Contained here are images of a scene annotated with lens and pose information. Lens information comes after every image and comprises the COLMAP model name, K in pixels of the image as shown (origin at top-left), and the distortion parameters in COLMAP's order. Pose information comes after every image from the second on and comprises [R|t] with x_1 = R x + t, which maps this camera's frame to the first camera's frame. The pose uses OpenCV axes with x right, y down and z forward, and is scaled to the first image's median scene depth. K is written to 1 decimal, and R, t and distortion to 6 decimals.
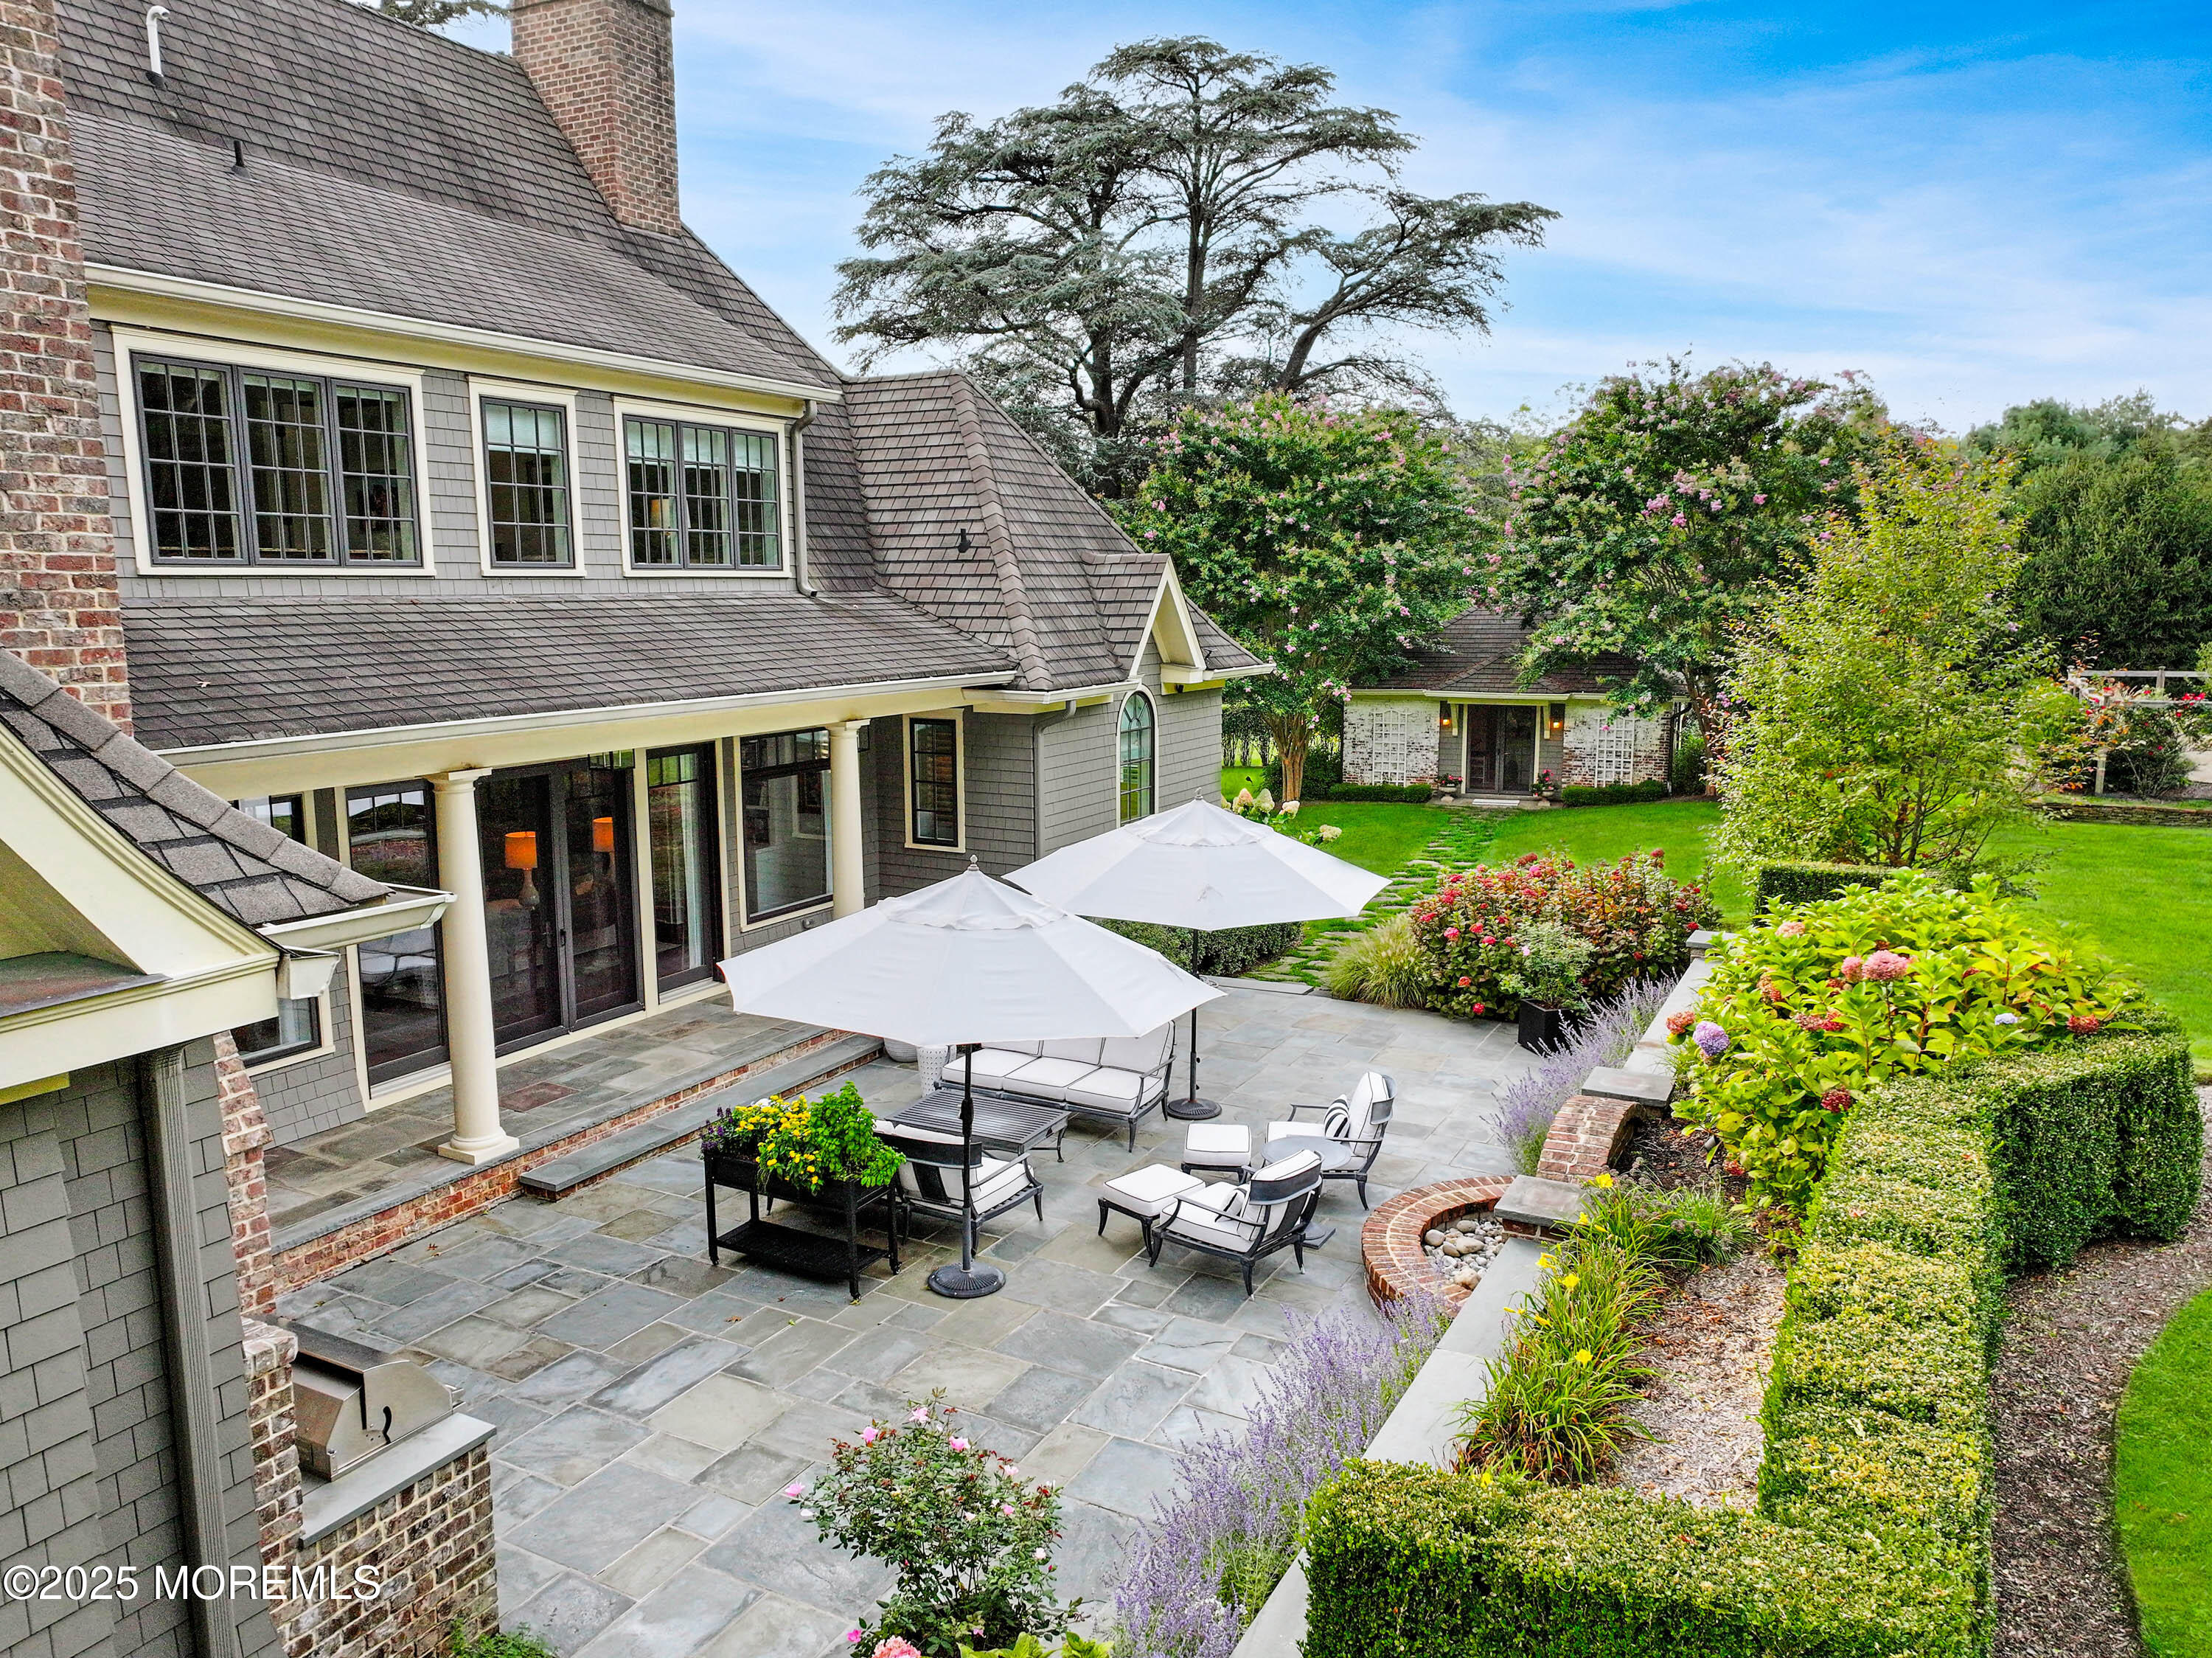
lens RADIAL K [[1569.5, 0, 1106.0], [0, 1569.5, 829.0], [0, 0, 1]] dist [-0.000692, -0.000300]
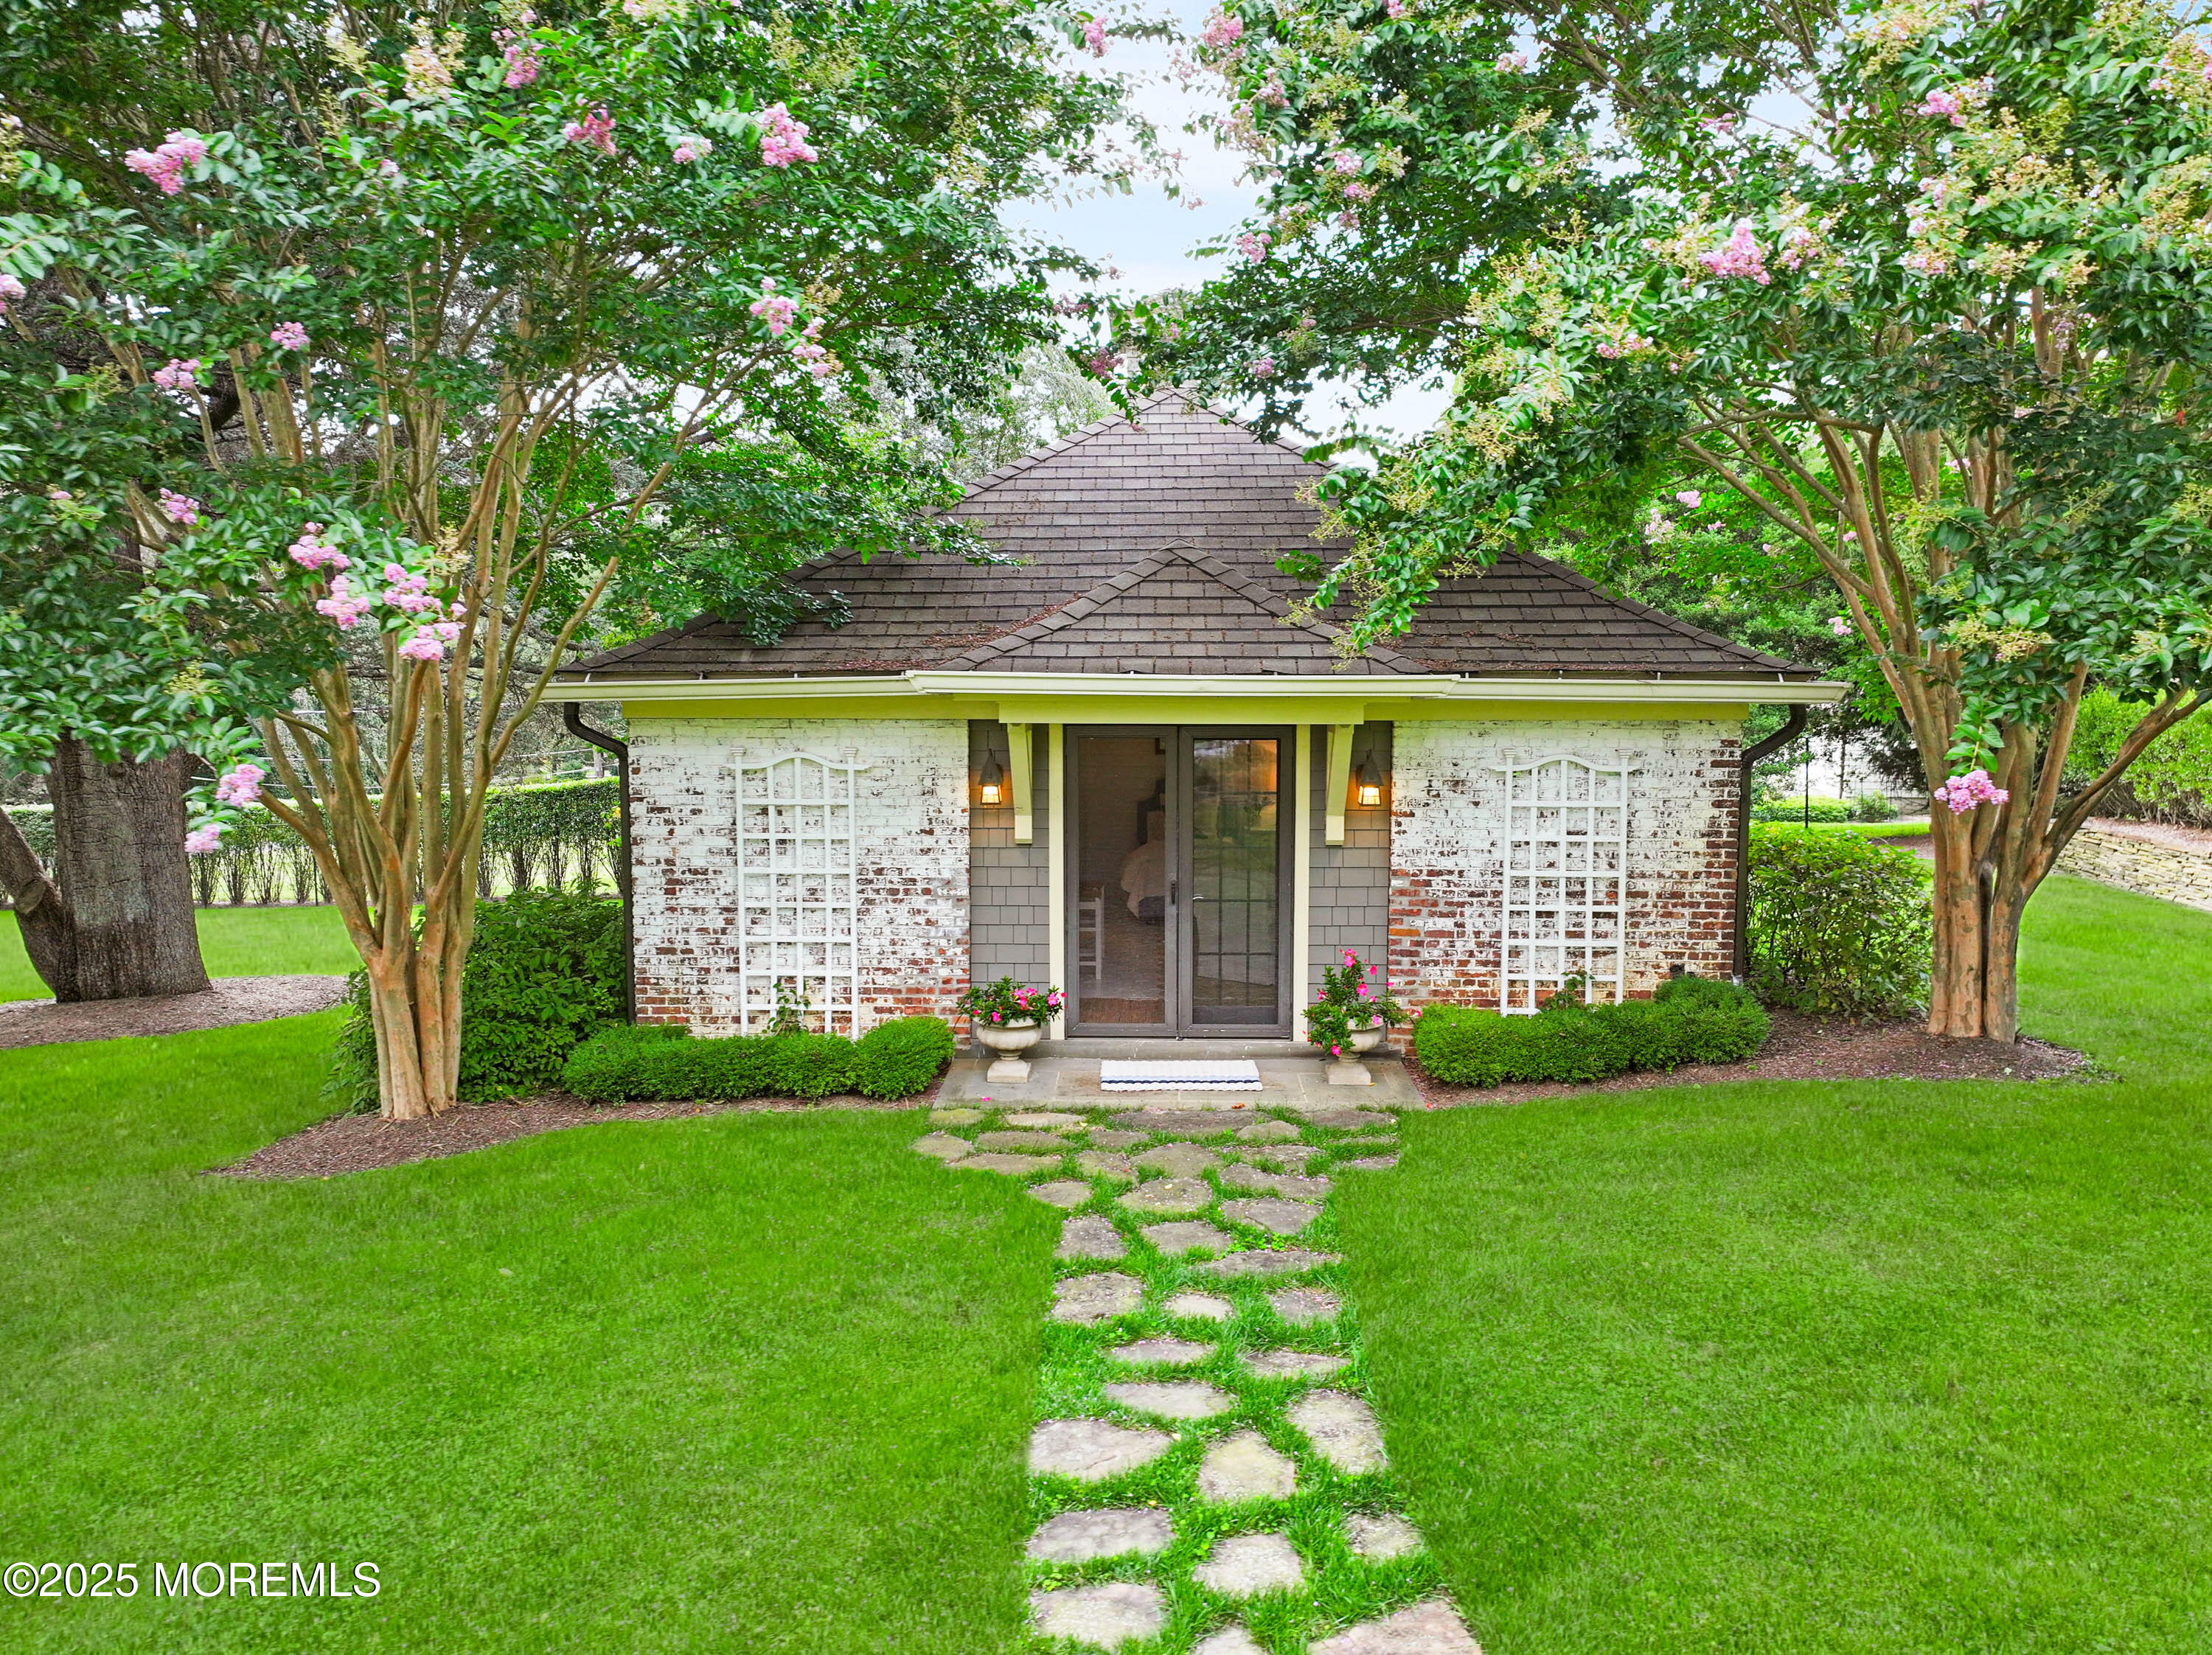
lens RADIAL K [[1569.2, 0, 1106.0], [0, 1569.2, 827.5], [0, 0, 1]] dist [-0.000692, -0.000300]
pose [[0.947101, -0.027766, 0.319733, 0.149059], [0.046083, 0.997692, -0.049863, -0.048115], [-0.317611, 0.061959, 0.946195, 0.743102]]
